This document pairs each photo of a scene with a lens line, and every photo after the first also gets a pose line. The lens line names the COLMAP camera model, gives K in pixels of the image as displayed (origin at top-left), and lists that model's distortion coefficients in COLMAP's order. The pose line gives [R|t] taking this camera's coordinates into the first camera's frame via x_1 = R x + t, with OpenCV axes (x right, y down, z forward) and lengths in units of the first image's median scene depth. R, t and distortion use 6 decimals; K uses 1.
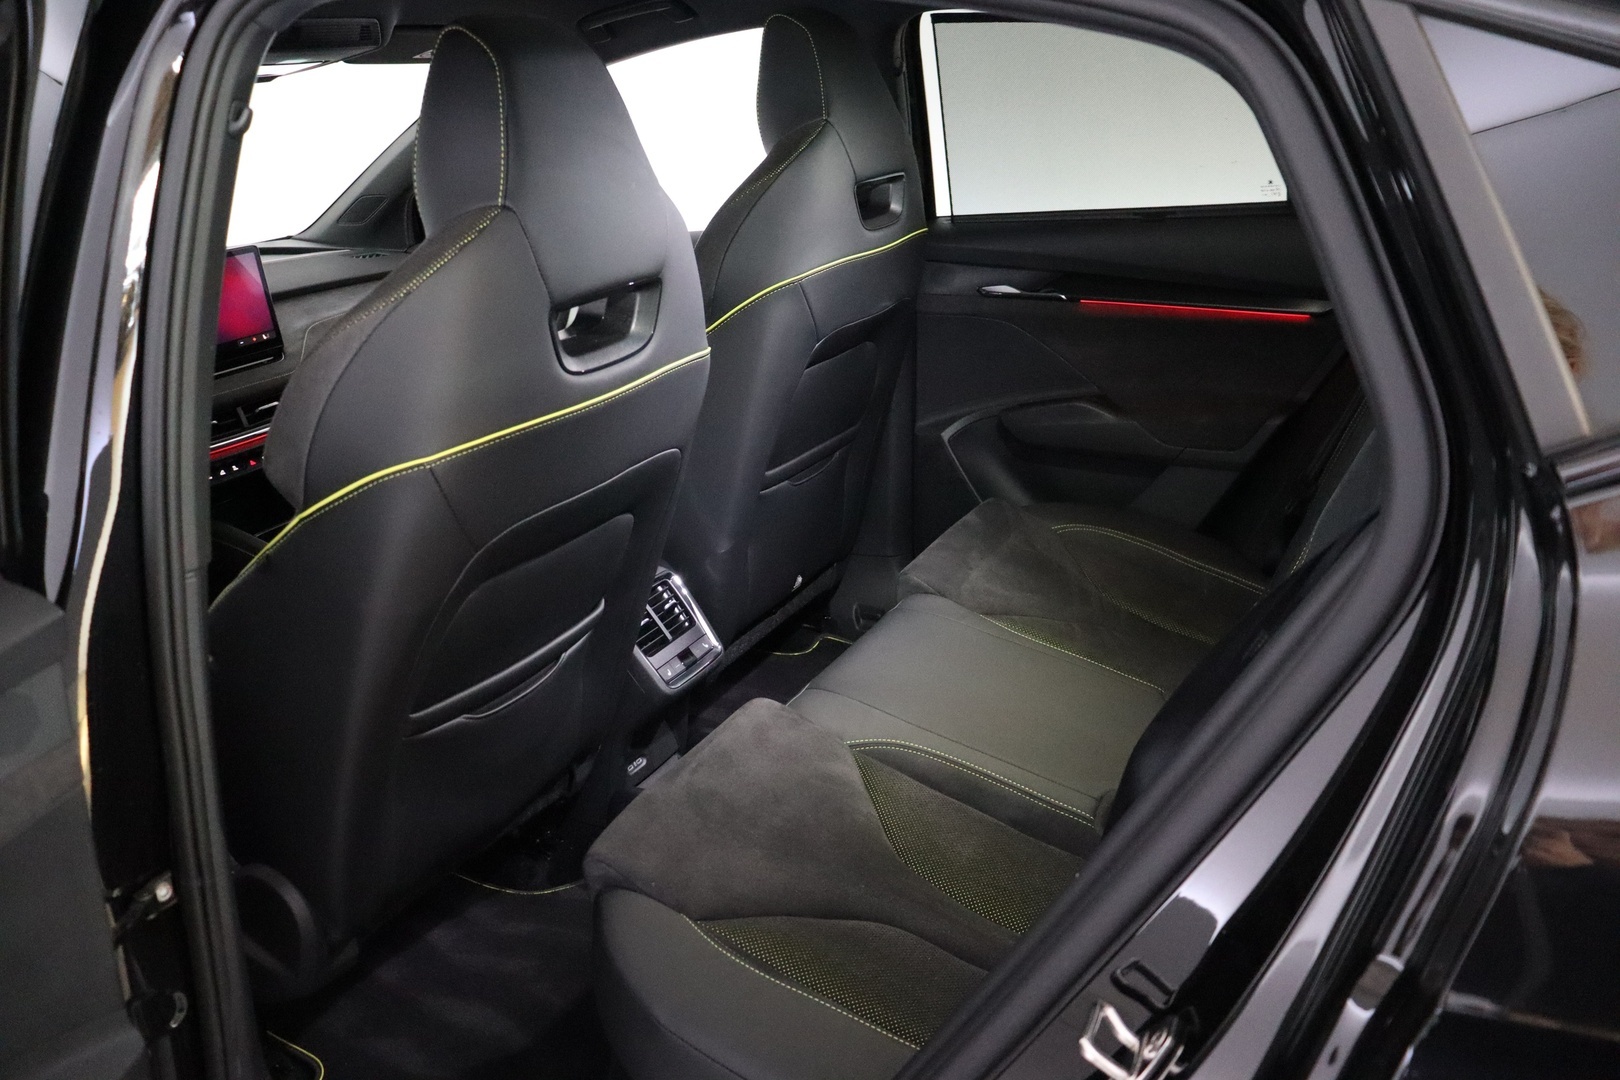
lens RADIAL K [[1353.9, 0, 808.9], [0, 1353.9, 540.2], [0, 0, 1]] dist [-0.004573, -0.000351]
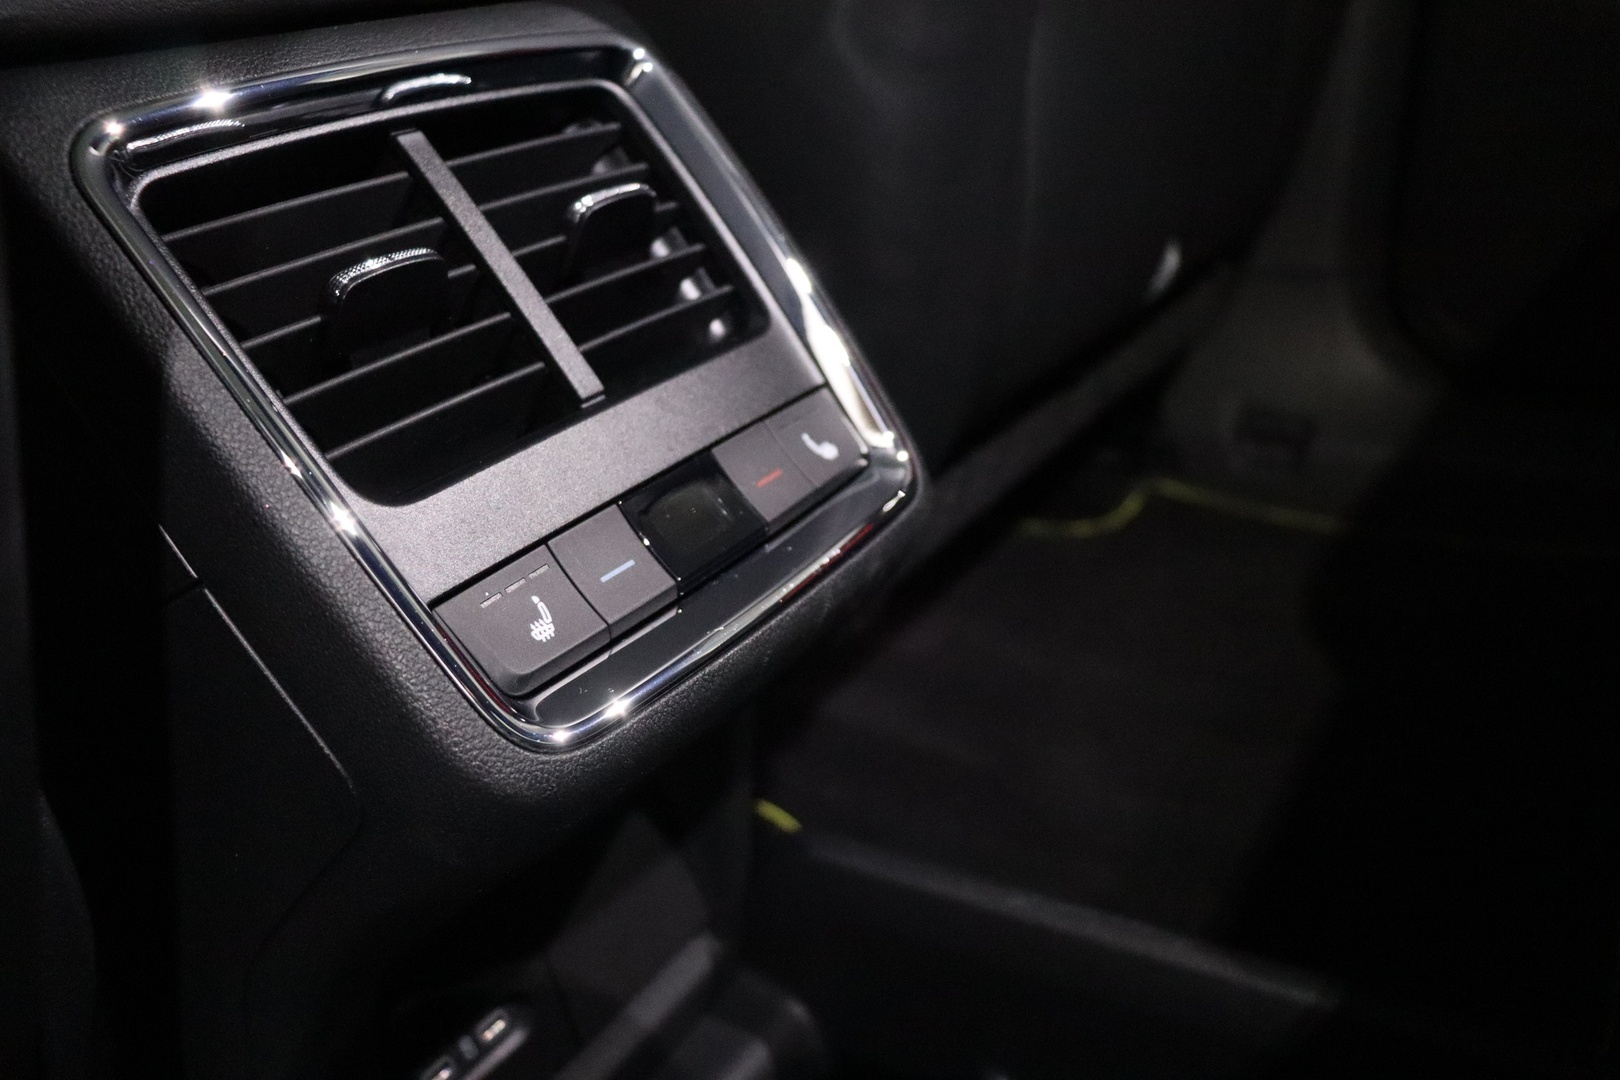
lens RADIAL K [[1353.9, 0, 809.7], [0, 1353.9, 540.4], [0, 0, 1]] dist [-0.004573, -0.000351]
pose [[0.992648, 0.008092, -0.120763, -0.056862], [0.002617, 0.996095, 0.088253, 0.074369], [0.121005, -0.087920, 0.988751, 0.828648]]
